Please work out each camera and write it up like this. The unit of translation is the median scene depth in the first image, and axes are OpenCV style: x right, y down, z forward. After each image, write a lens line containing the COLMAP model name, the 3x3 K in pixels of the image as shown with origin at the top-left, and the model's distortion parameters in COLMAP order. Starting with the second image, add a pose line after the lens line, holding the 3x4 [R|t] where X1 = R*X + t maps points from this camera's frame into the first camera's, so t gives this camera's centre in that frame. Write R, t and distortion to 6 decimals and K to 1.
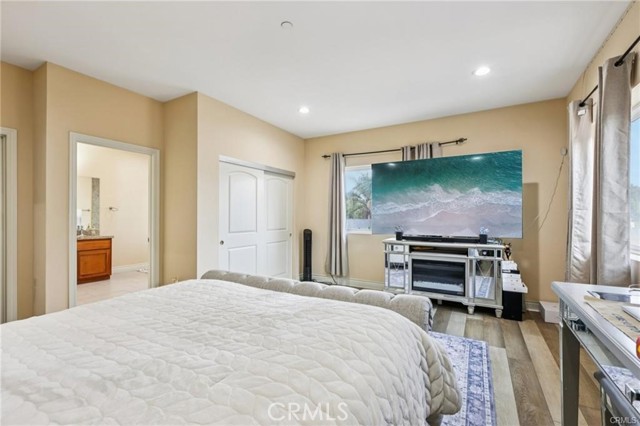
lens RADIAL K [[287.3, 0, 320.0], [0, 287.3, 213.0], [0, 0, 1]] dist [-0.000945, 0.000128]
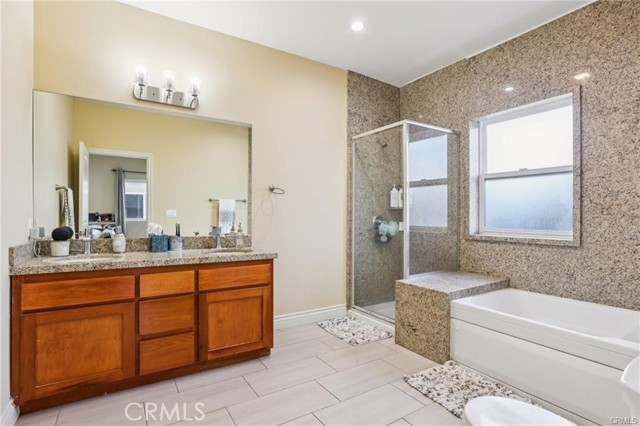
lens RADIAL K [[328.6, 0, 315.5], [0, 328.6, 216.5], [0, 0, 1]] dist [-0.048421, 0.000212]
pose [[0.873794, 0.002928, -0.486287, -0.452680], [0.003202, 0.999926, 0.011774, 0.023153], [0.486285, -0.011846, 0.873720, 0.631356]]
